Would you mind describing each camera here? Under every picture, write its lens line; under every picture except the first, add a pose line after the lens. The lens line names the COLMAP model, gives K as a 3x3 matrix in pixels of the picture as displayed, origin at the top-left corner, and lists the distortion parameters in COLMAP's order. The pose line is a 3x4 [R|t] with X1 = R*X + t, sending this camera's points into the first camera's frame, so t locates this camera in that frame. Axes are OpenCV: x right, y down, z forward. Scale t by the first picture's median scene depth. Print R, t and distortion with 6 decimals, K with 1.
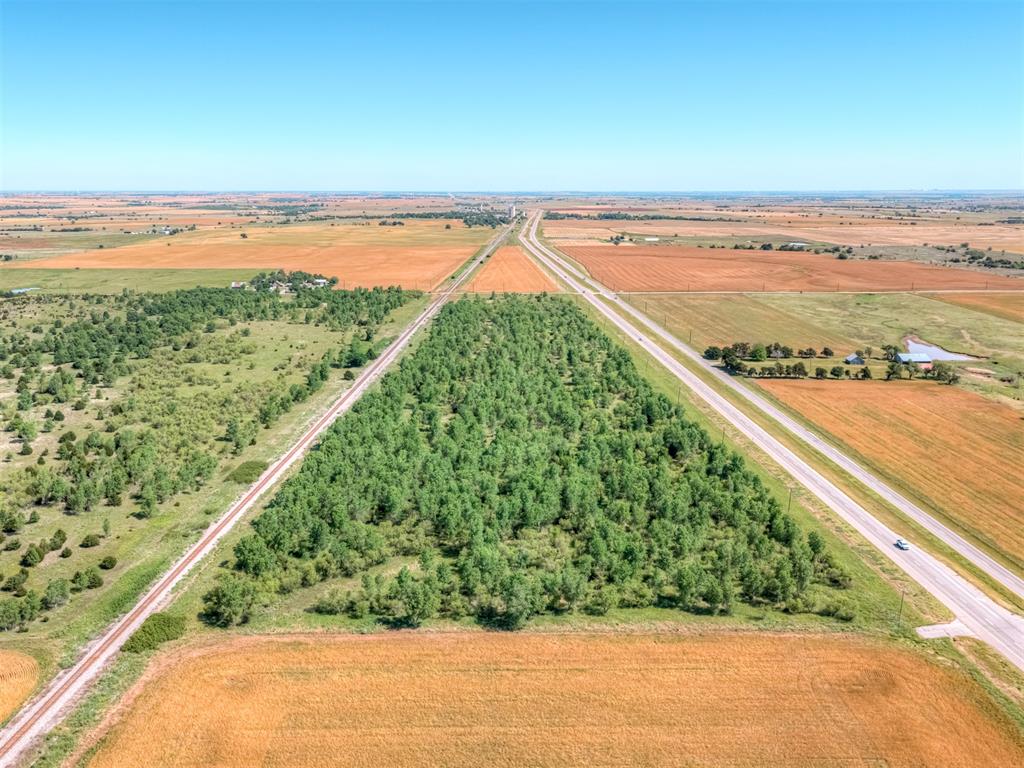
lens RADIAL K [[930.8, 0, 446.4], [0, 930.8, 383.8], [0, 0, 1]] dist [0.044744, -0.022332]
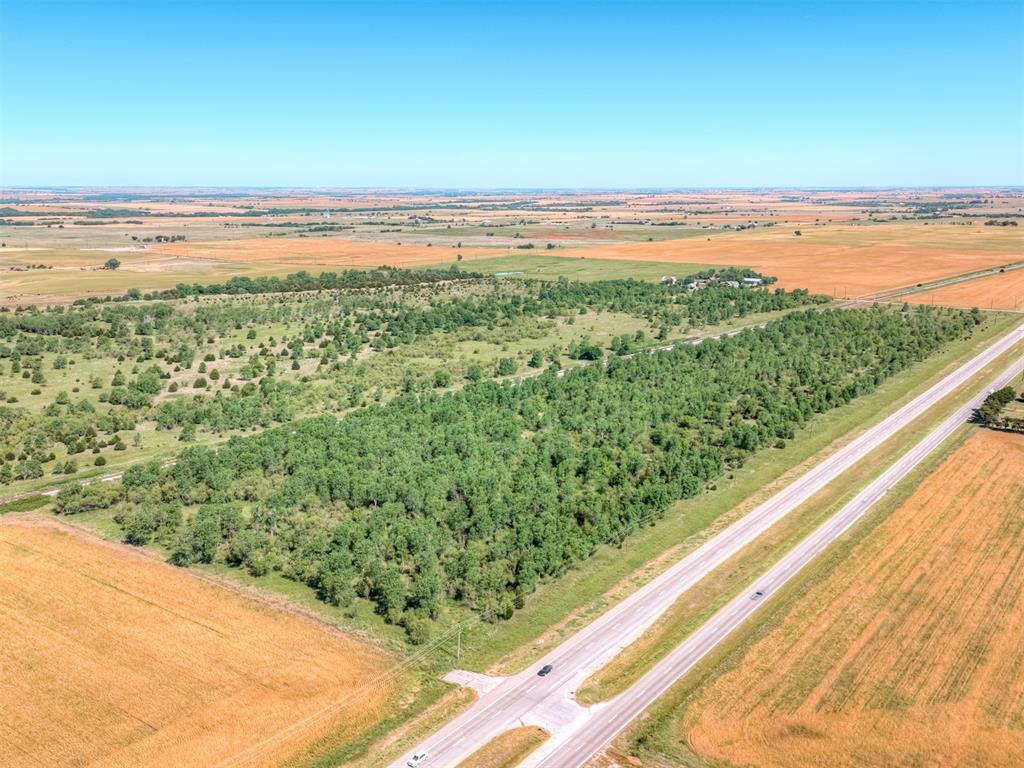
lens RADIAL K [[898.8, 0, 503.3], [0, 898.8, 407.9], [0, 0, 1]] dist [0.054508, -0.053243]
pose [[0.803234, 0.144223, -0.577941, 0.433687], [-0.123266, 0.989489, 0.075606, -0.030308], [0.582770, 0.010511, 0.812569, 0.127401]]
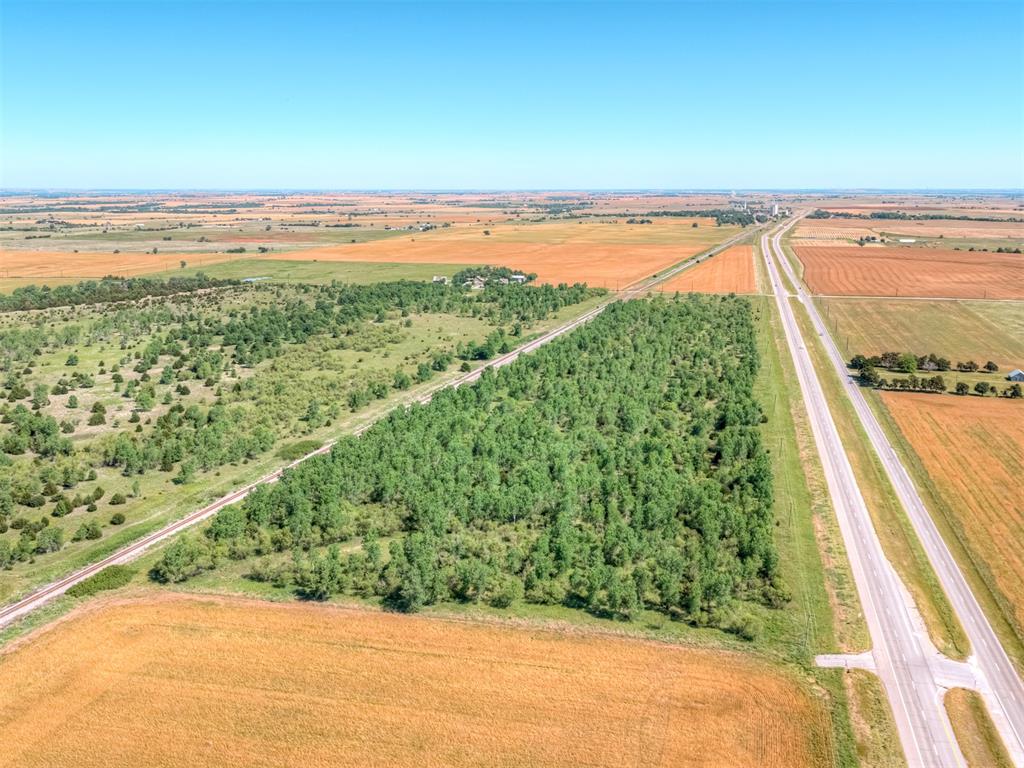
lens RADIAL K [[916.0, 0, 503.6], [0, 916.0, 383.3], [0, 0, 1]] dist [0.070308, -0.093532]
pose [[0.972490, 0.050026, -0.227510, 0.166282], [-0.049086, 0.998747, 0.009793, -0.003151], [0.227714, 0.001644, 0.973727, 0.009557]]
